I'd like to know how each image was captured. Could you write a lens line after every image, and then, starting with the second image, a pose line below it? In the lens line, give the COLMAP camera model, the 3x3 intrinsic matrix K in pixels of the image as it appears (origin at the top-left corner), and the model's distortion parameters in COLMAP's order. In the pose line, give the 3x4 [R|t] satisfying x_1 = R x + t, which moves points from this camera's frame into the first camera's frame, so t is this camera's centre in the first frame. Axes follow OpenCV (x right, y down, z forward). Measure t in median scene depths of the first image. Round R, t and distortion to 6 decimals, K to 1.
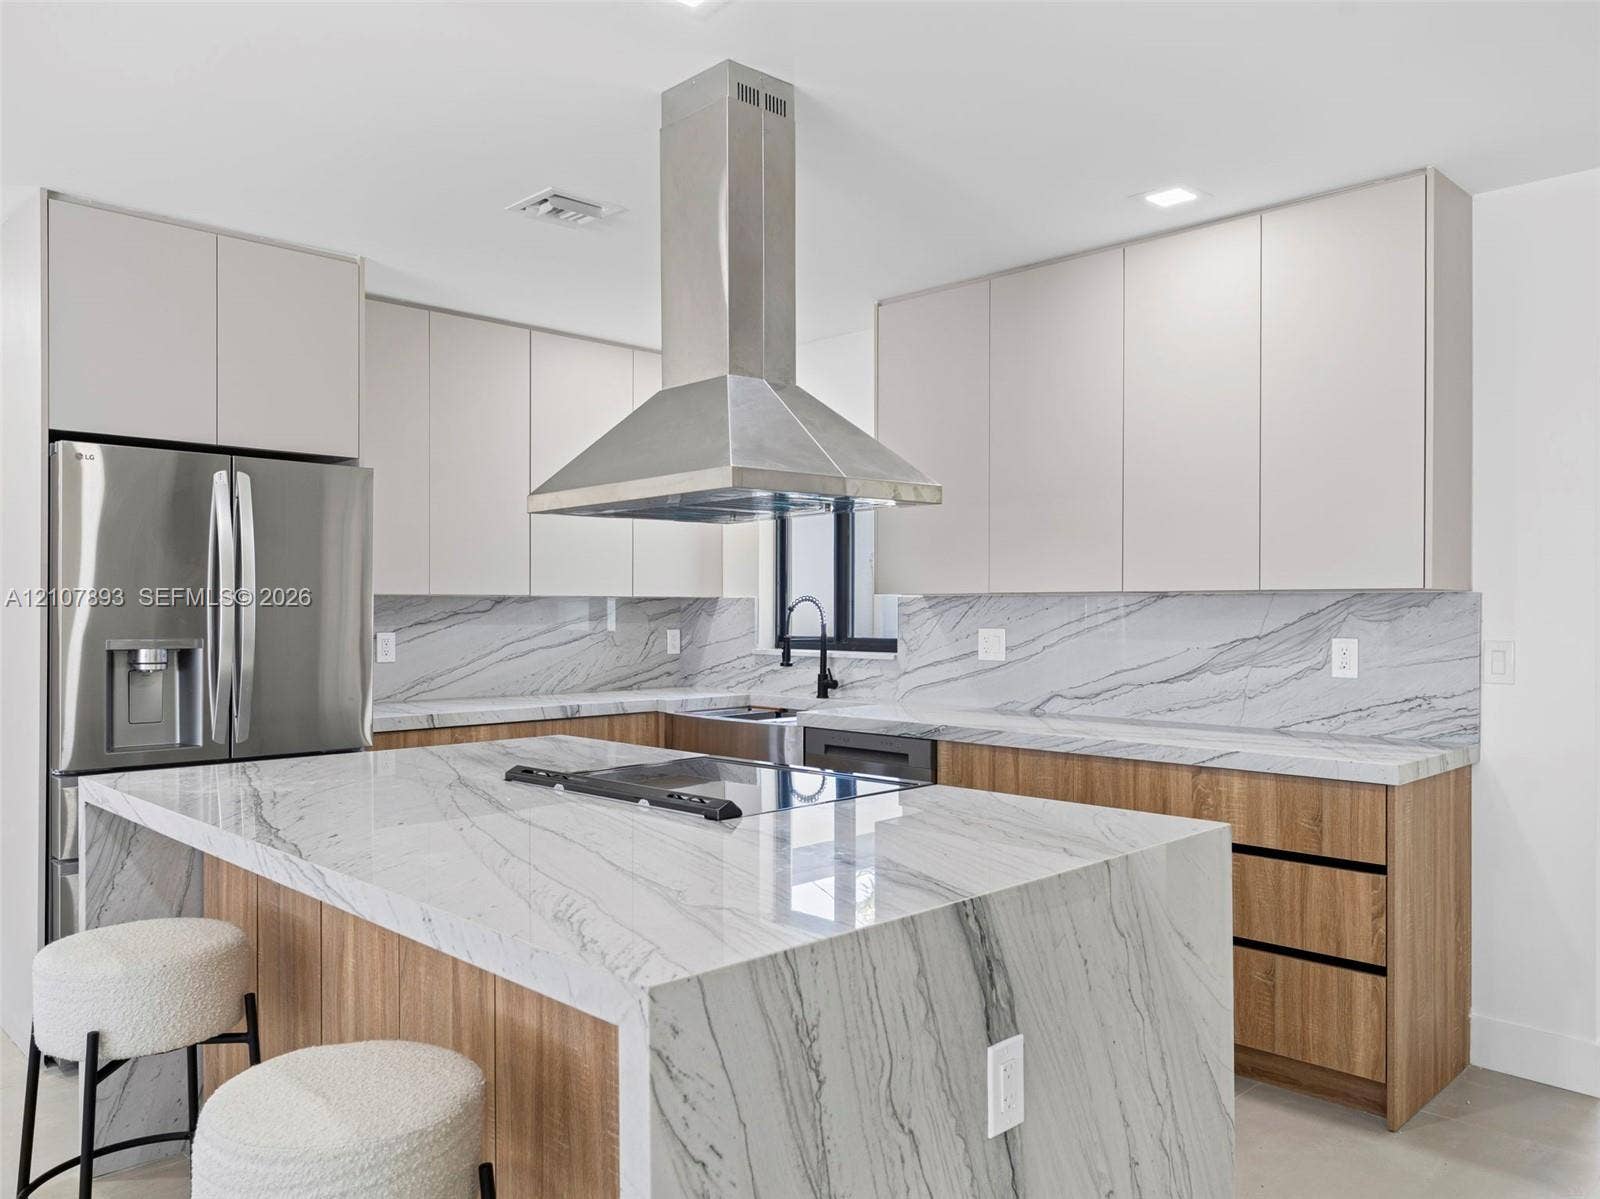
lens RADIAL K [[1180.7, 0, 810.6], [0, 1180.7, 606.2], [0, 0, 1]] dist [0.003384, 0.000951]
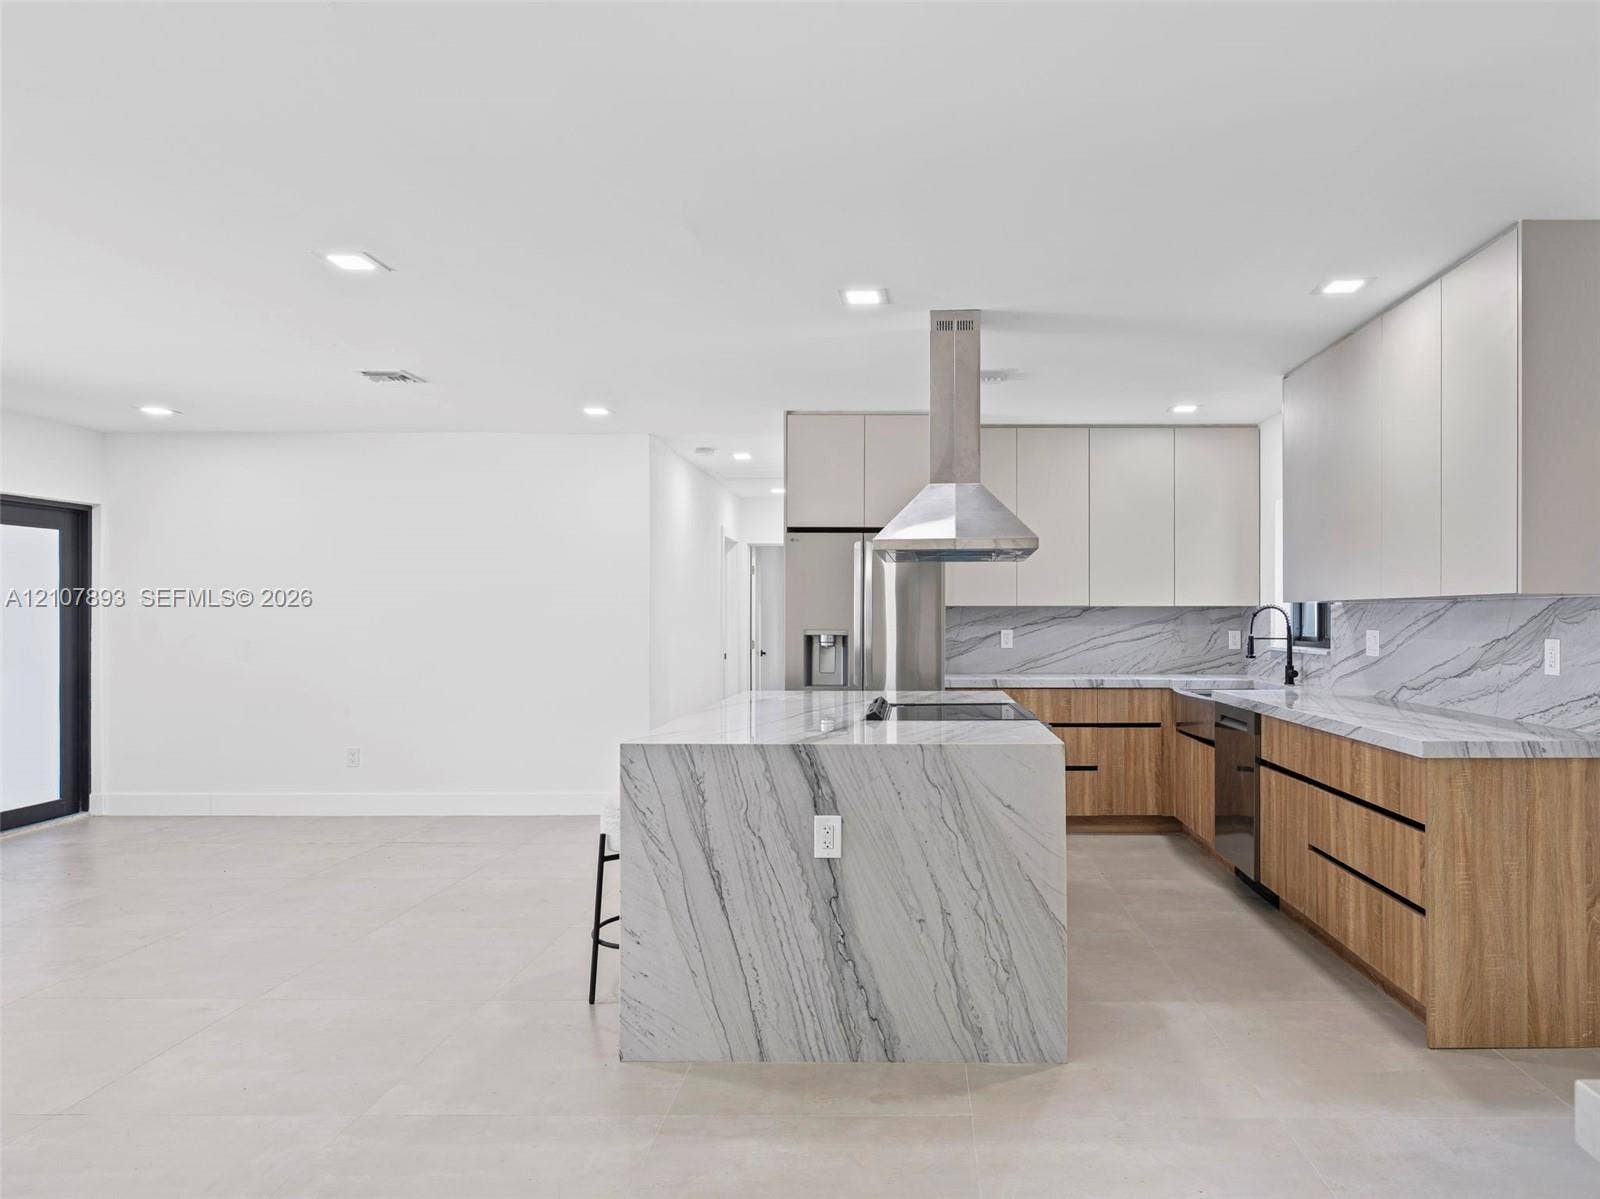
lens RADIAL K [[1011.9, 0, 923.3], [0, 1011.9, 603.9], [0, 0, 1]] dist [-0.000118, -0.000205]
pose [[0.710420, -0.009844, -0.703709, 0.654136], [0.001803, 0.999924, -0.012167, 0.004801], [0.703776, 0.007375, 0.710384, -0.070534]]
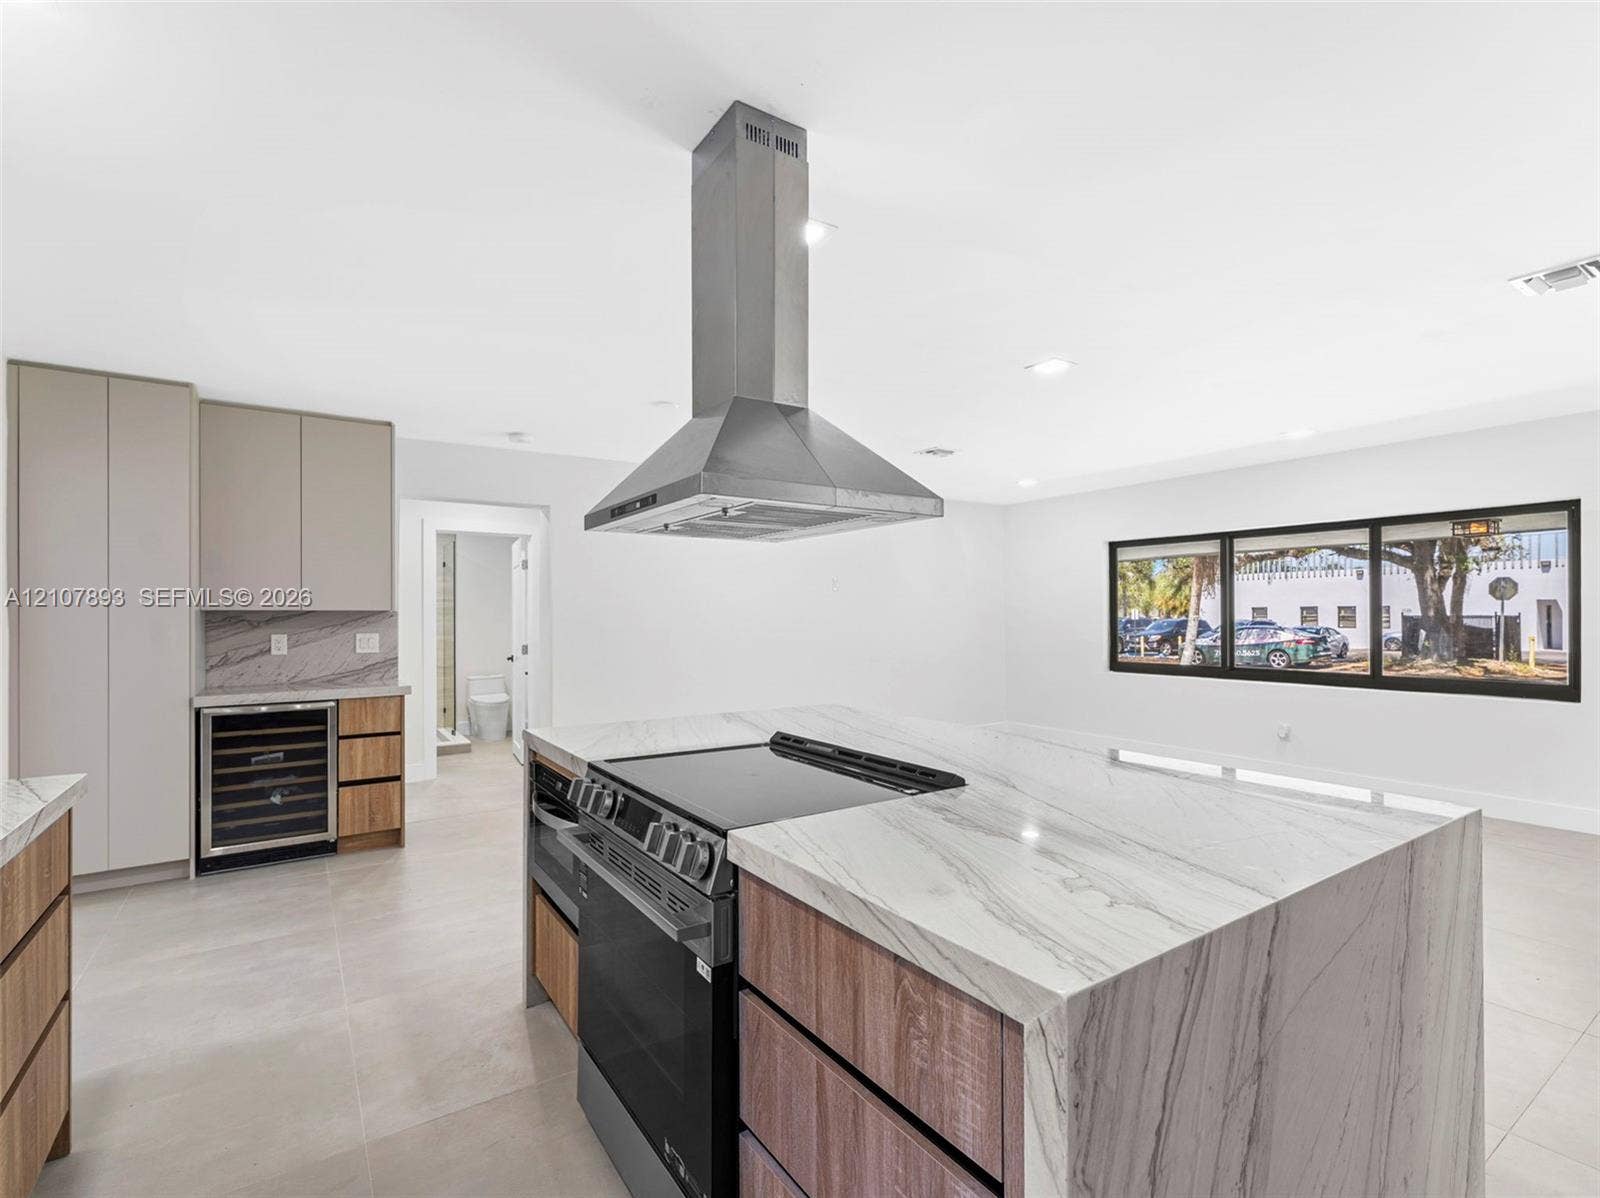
lens RADIAL K [[758.5, 0, 801.8], [0, 758.5, 608.5], [0, 0, 1]] dist [0.004265, -0.000422]
pose [[-0.980184, 0.006003, 0.197998, -0.182731], [0.003964, 0.999935, -0.010693, 0.001291], [-0.198049, -0.009696, -0.980144, 1.155736]]
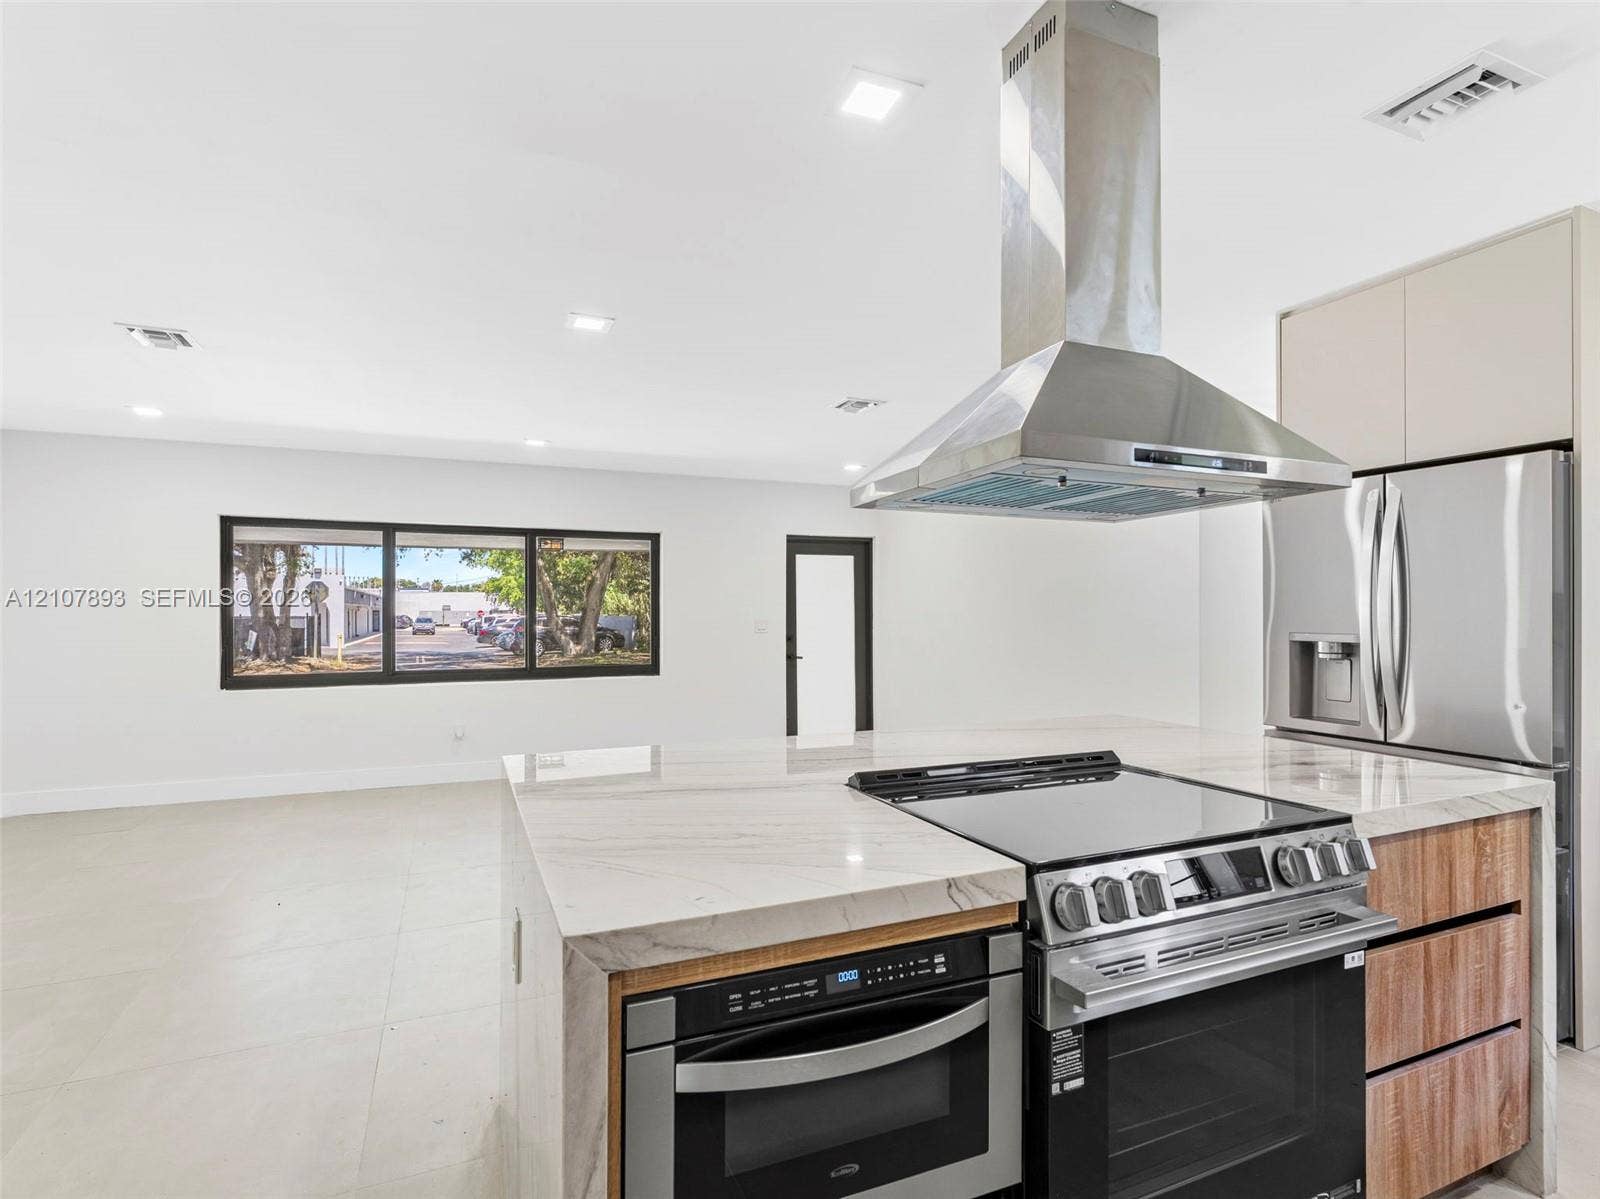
lens RADIAL K [[799.8, 0, 795.2], [0, 799.8, 610.0], [0, 0, 1]] dist [-0.003273, 0.000057]
pose [[-0.370925, -0.001563, -0.928661, 0.392756], [0.004552, 0.999984, -0.003501, 0.002465], [0.928652, -0.005526, -0.370912, 0.699755]]
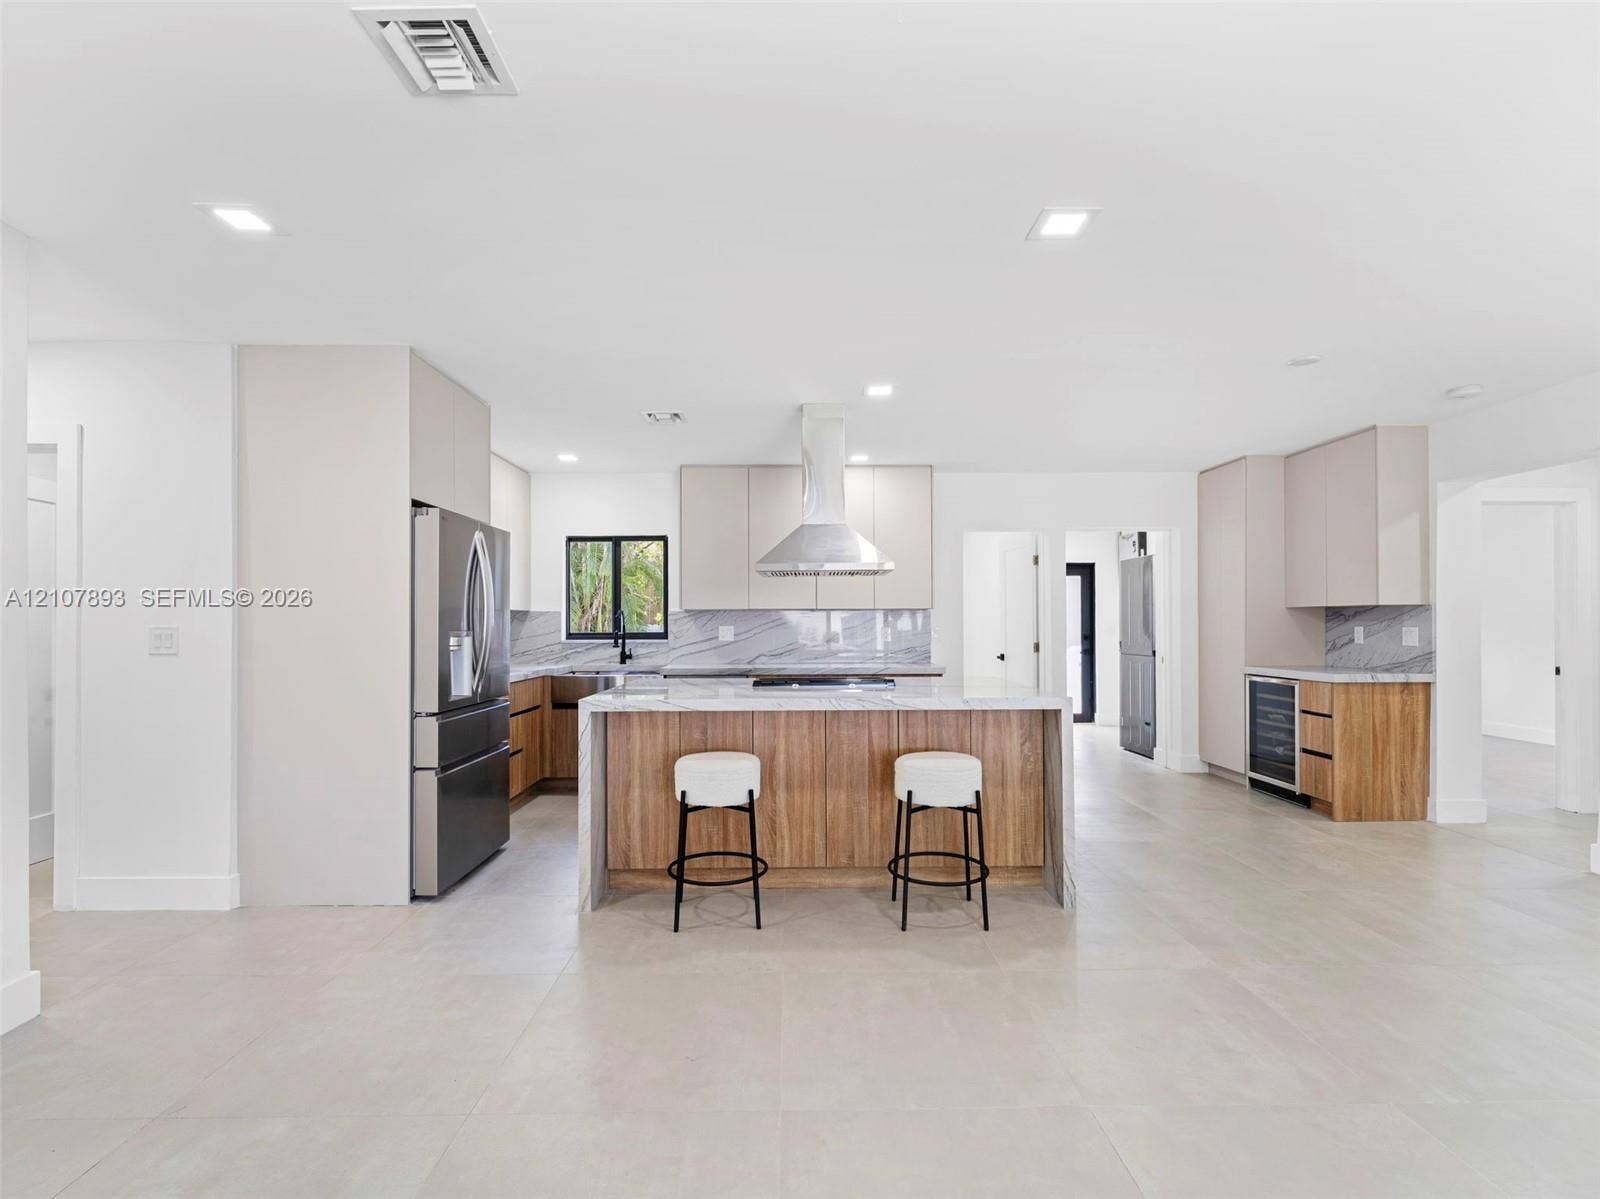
lens RADIAL K [[758.5, 0, 801.8], [0, 758.5, 609.0], [0, 0, 1]] dist [0.004265, -0.000422]
pose [[0.699789, 0.010742, 0.714269, -0.862618], [0.002554, 0.999843, -0.017539, 0.015097], [-0.714345, 0.014098, 0.699652, -0.070629]]
